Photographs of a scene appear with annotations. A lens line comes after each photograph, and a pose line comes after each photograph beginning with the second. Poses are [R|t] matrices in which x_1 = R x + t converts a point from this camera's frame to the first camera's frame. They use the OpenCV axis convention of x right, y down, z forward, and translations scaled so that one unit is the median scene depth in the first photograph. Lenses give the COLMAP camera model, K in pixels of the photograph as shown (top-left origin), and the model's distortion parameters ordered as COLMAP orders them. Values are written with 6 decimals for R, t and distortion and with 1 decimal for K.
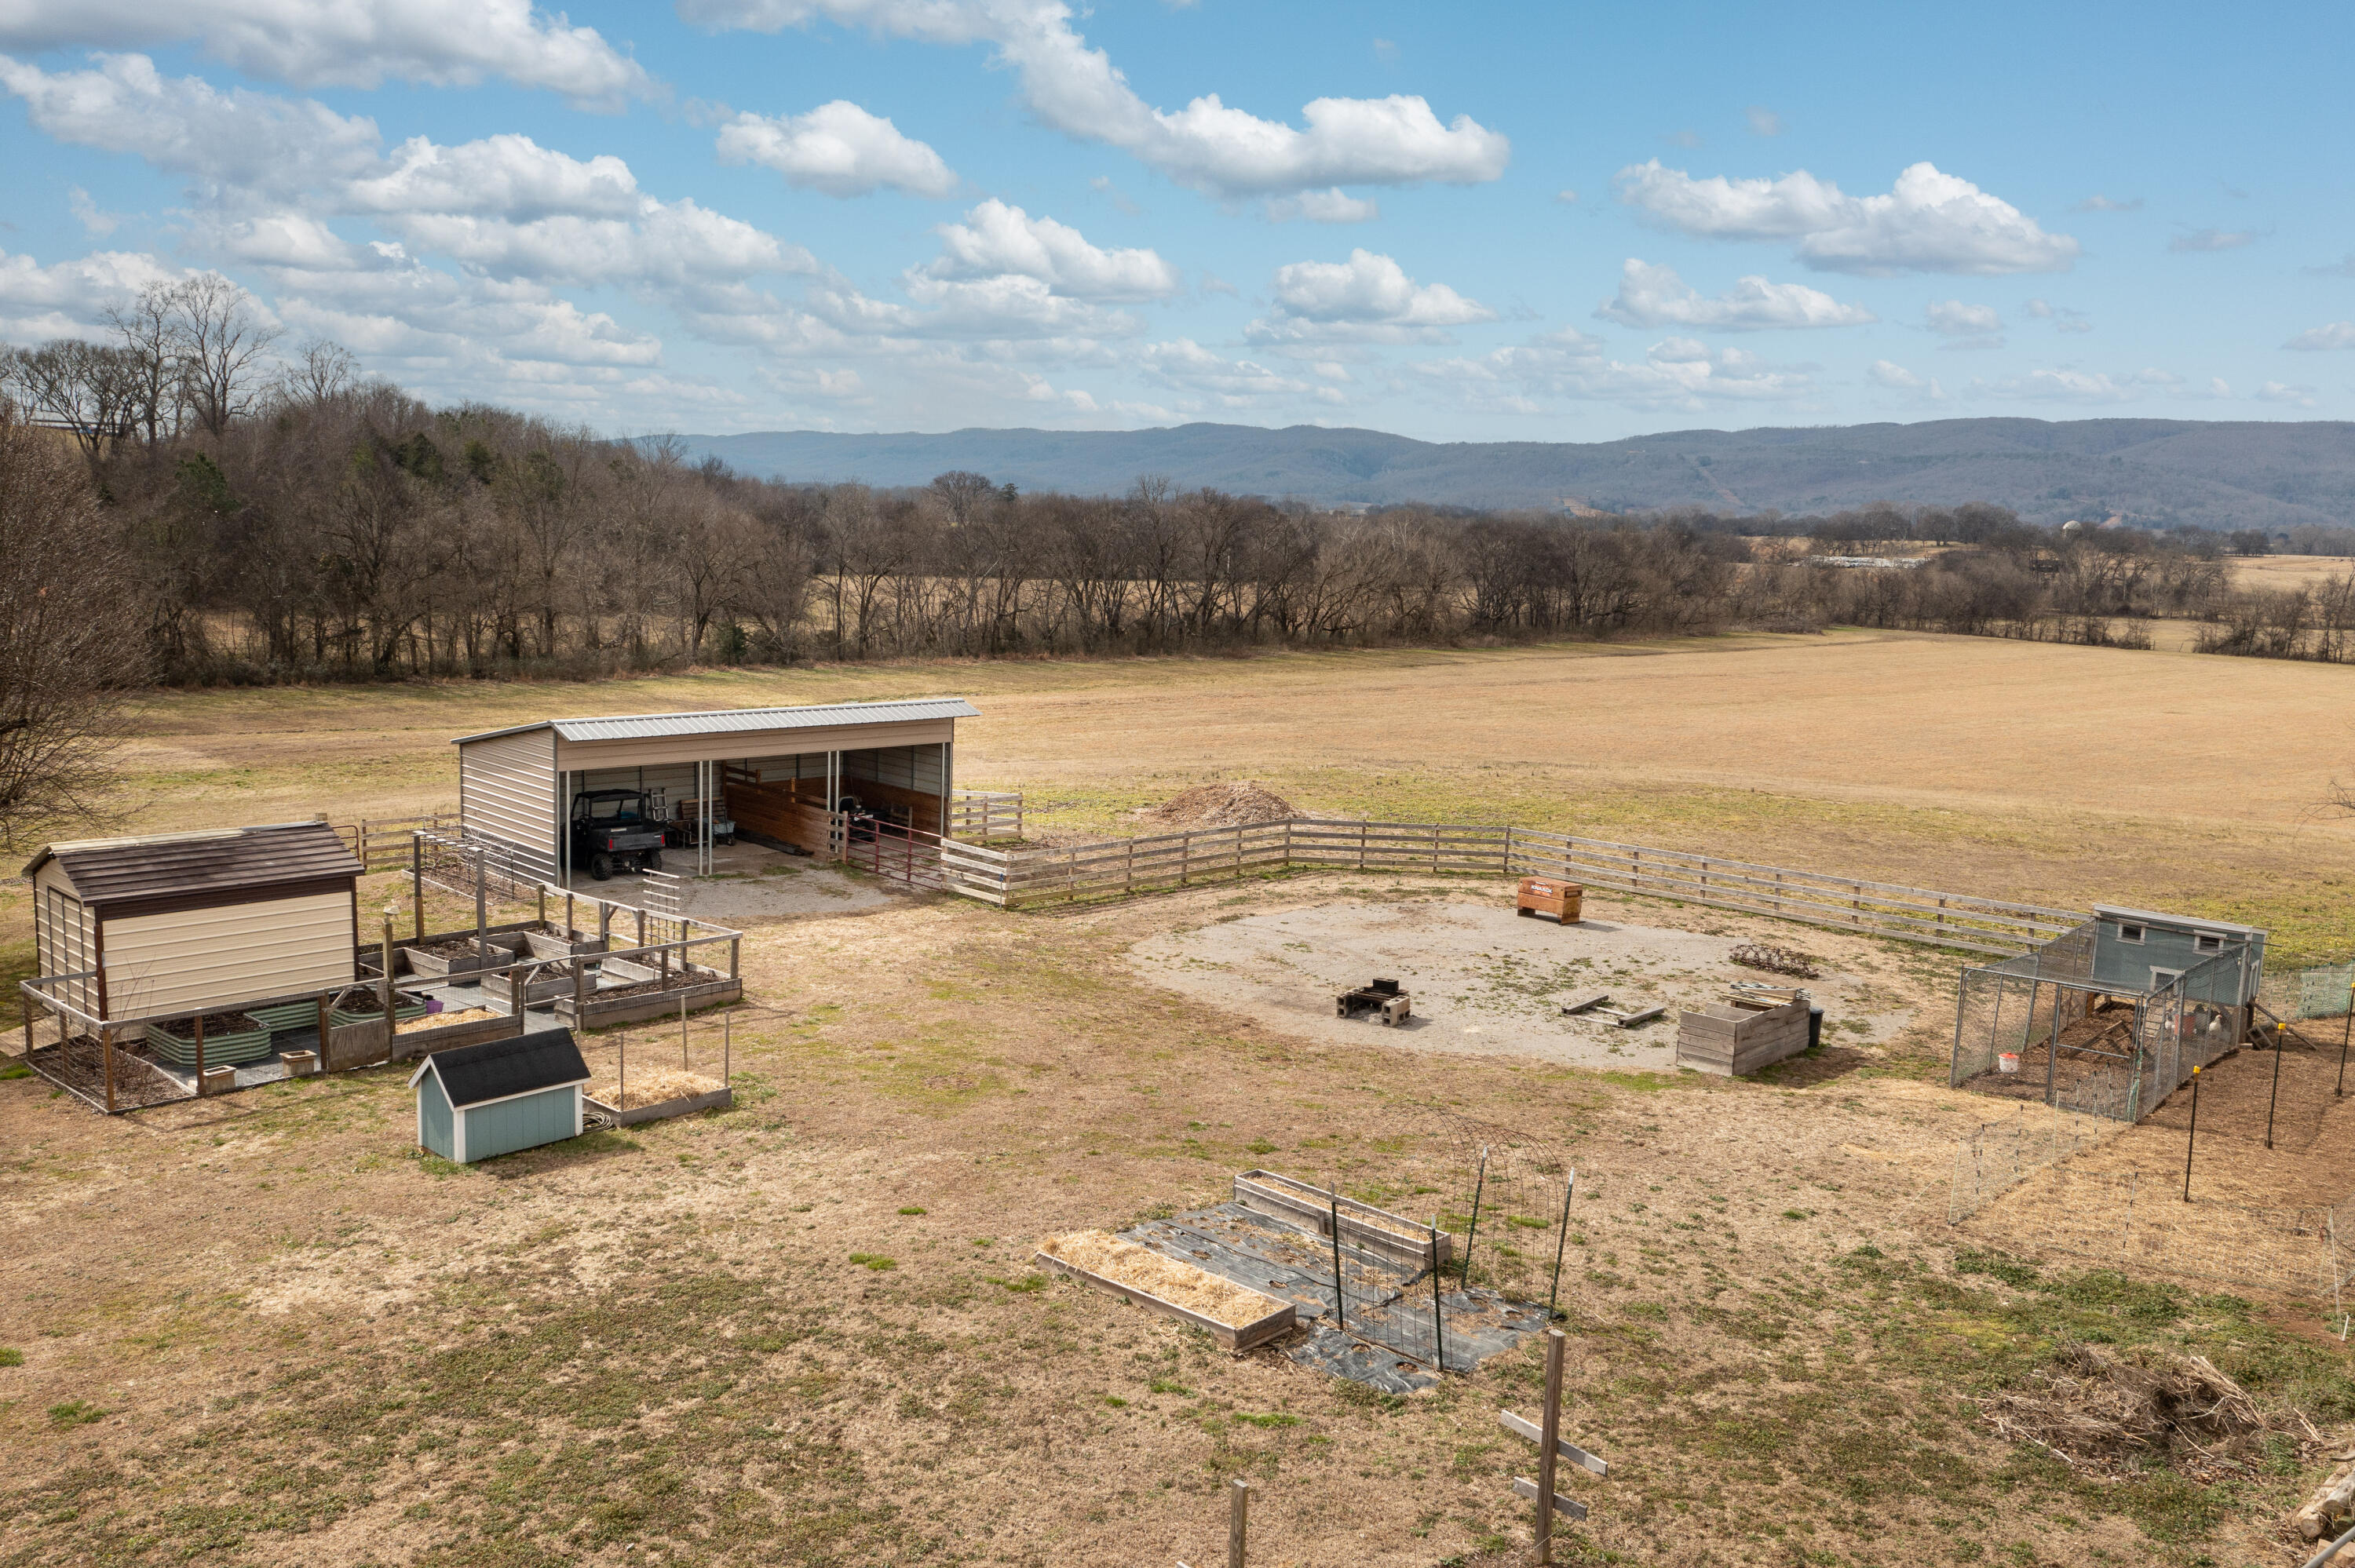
lens RADIAL K [[1868.2, 0, 1155.7], [0, 1868.2, 774.0], [0, 0, 1]] dist [-0.008813, 0.013946]
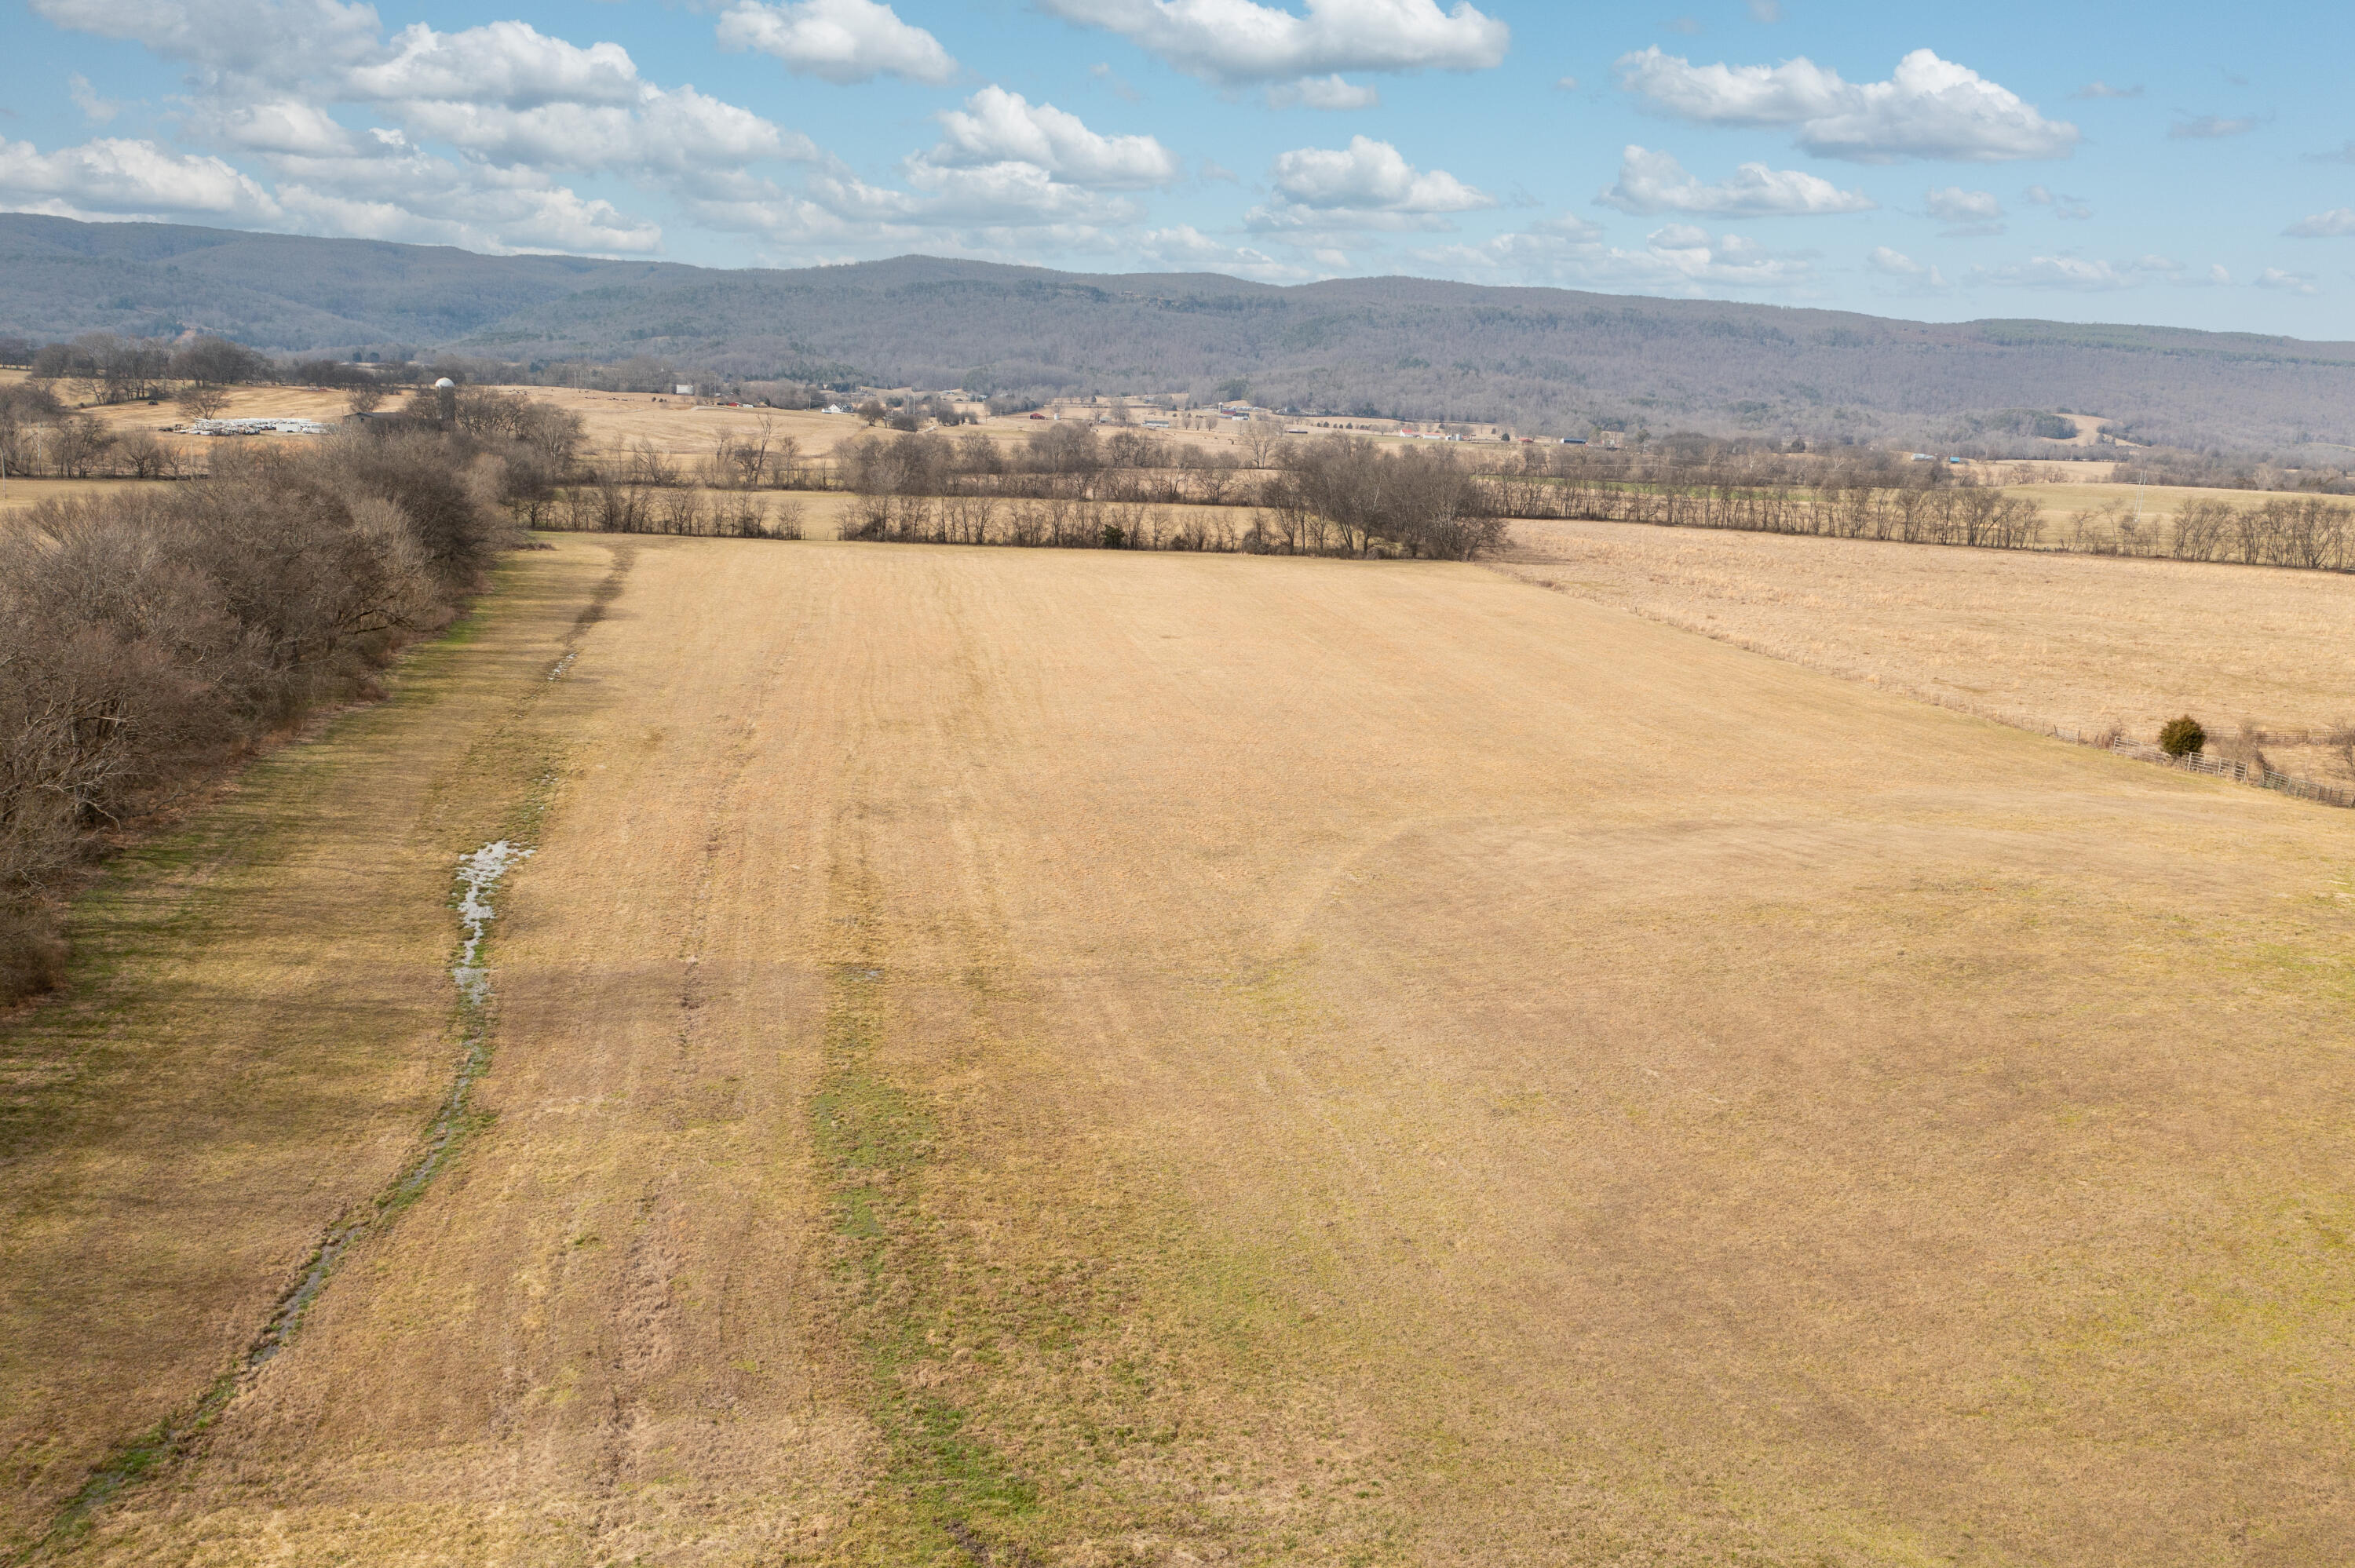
lens RADIAL K [[1868.2, 0, 1173.8], [0, 1868.2, 774.4], [0, 0, 1]] dist [-0.008813, 0.013946]
pose [[0.564427, -0.175397, 0.806634, -0.336301], [0.092787, 0.984454, 0.149136, -0.099879], [-0.820251, -0.009331, 0.571927, 0.263890]]
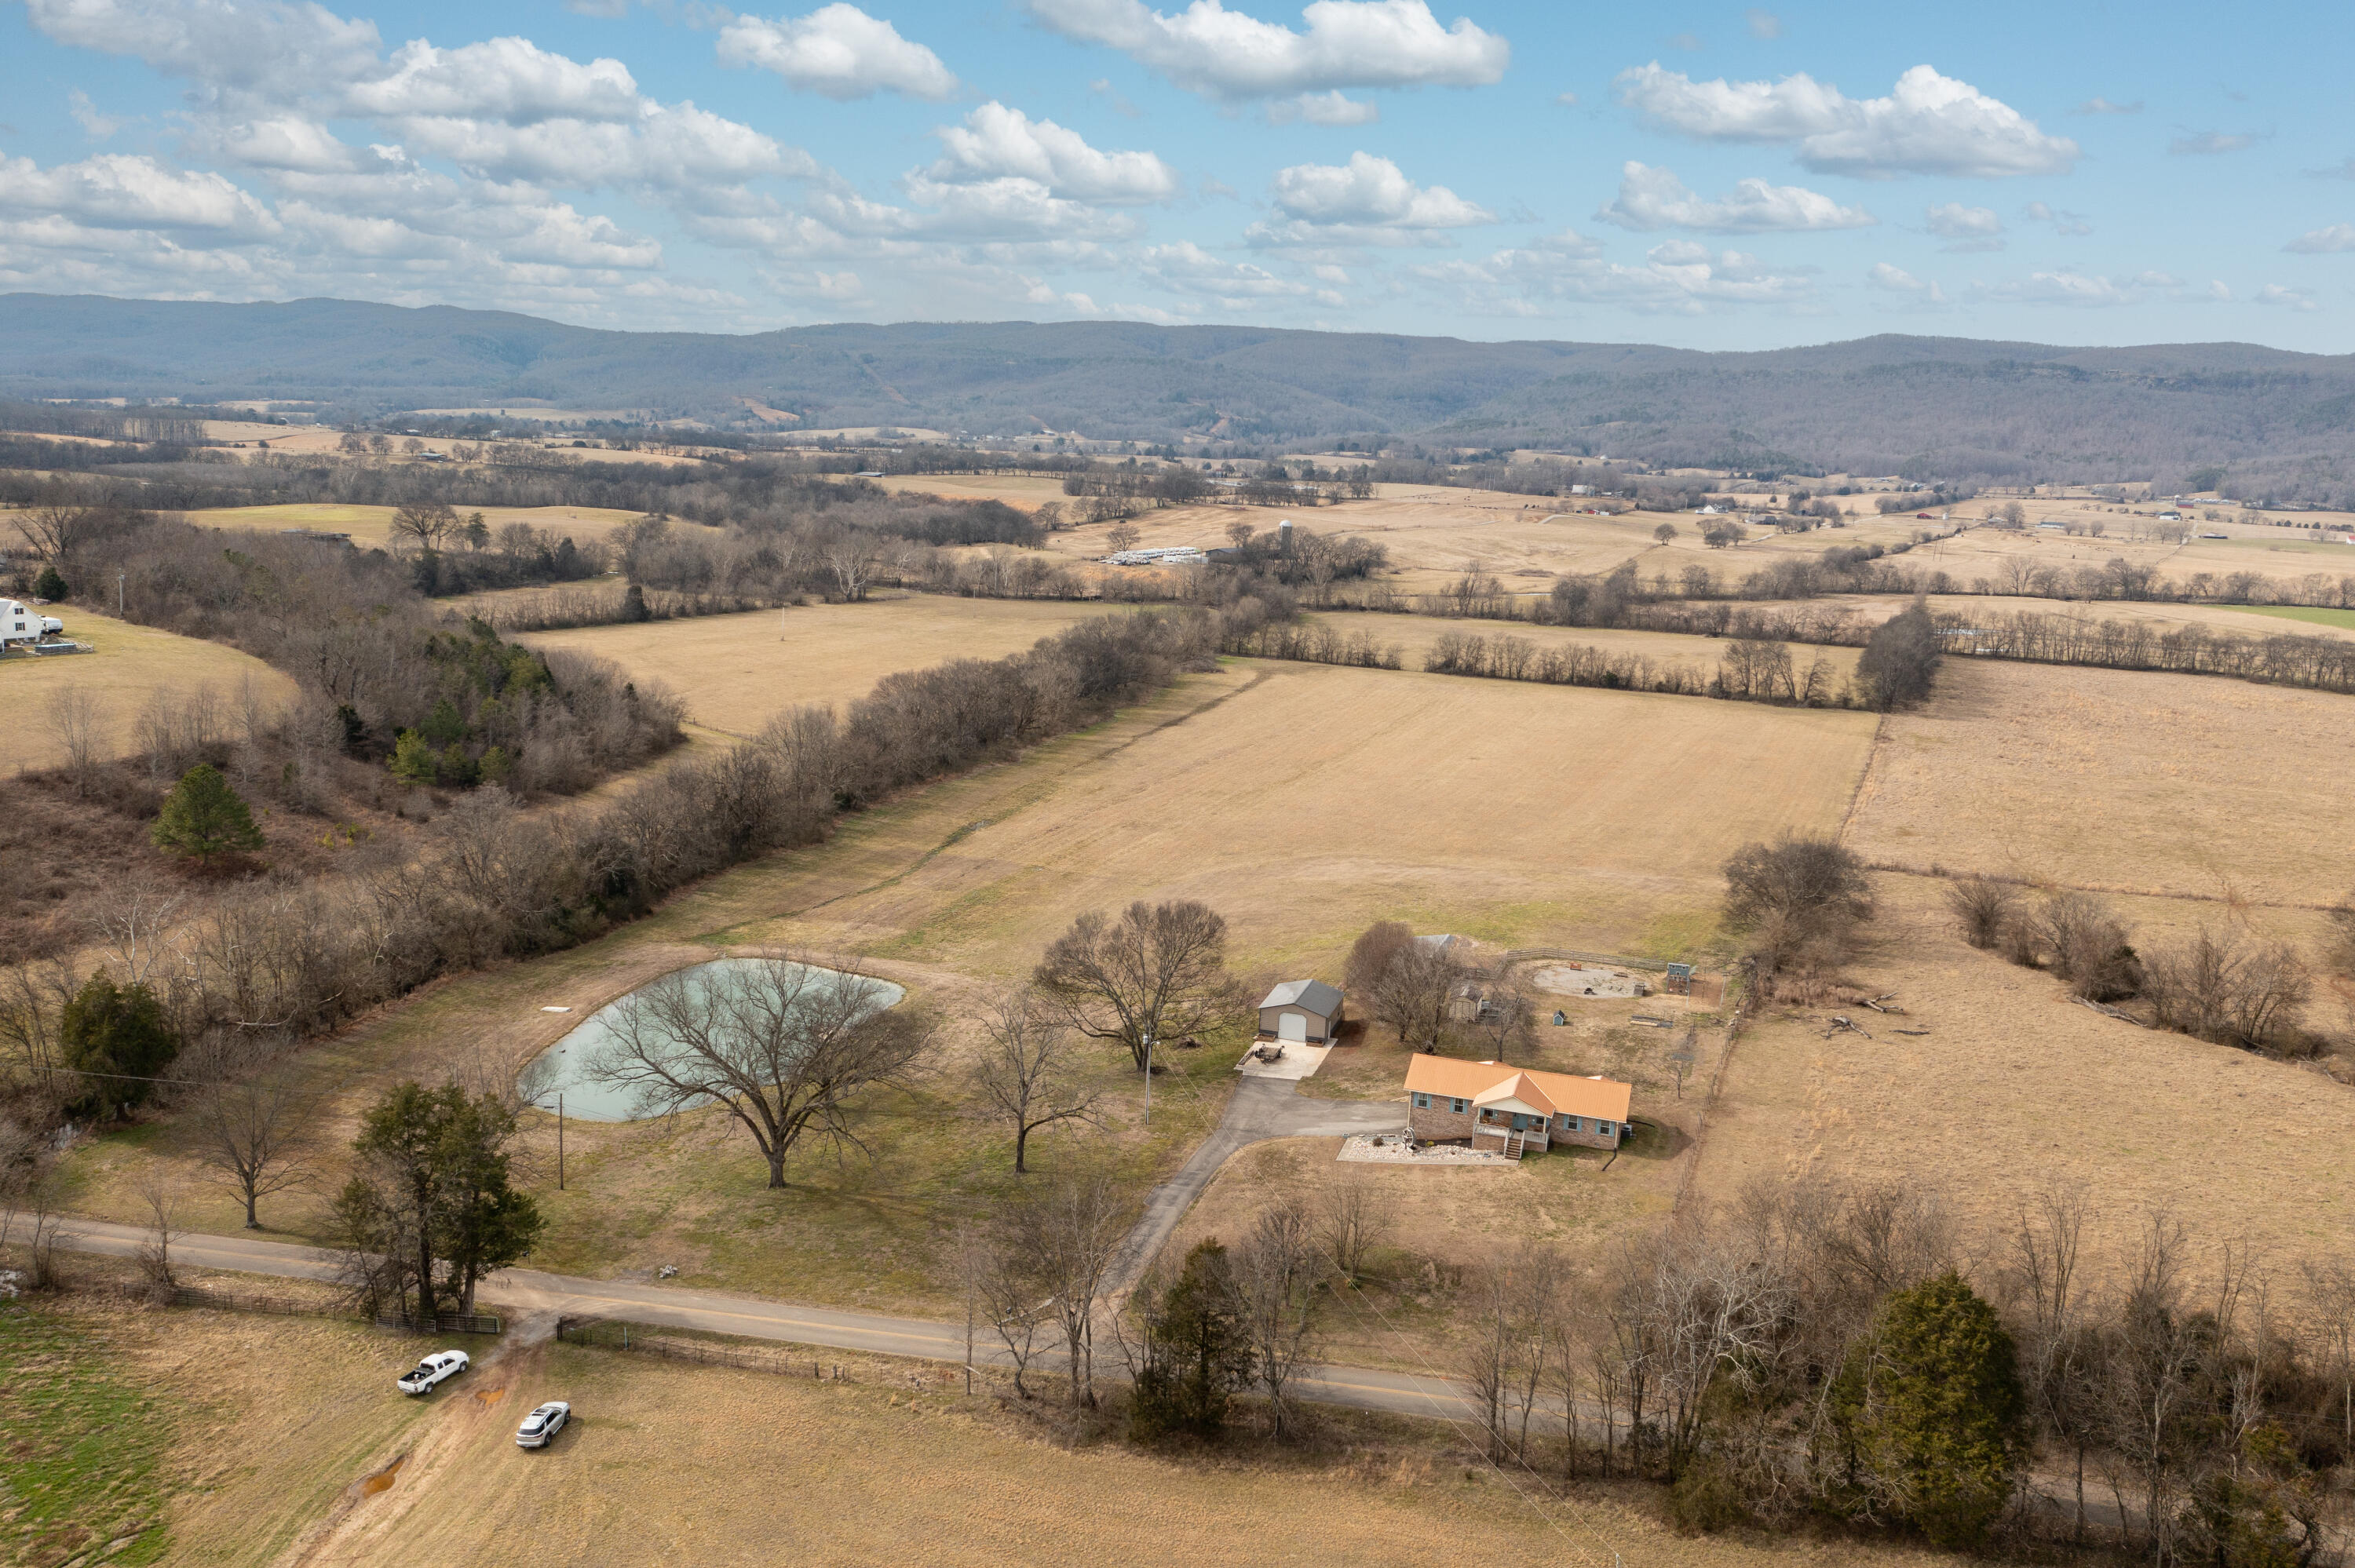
lens RADIAL K [[1868.2, 0, 1159.8], [0, 1868.2, 763.9], [0, 0, 1]] dist [-0.008813, 0.013946]
pose [[0.900608, -0.079598, 0.427282, -0.496054], [0.053875, 0.995950, 0.071980, -0.153787], [-0.431281, -0.041806, 0.901248, -0.532281]]
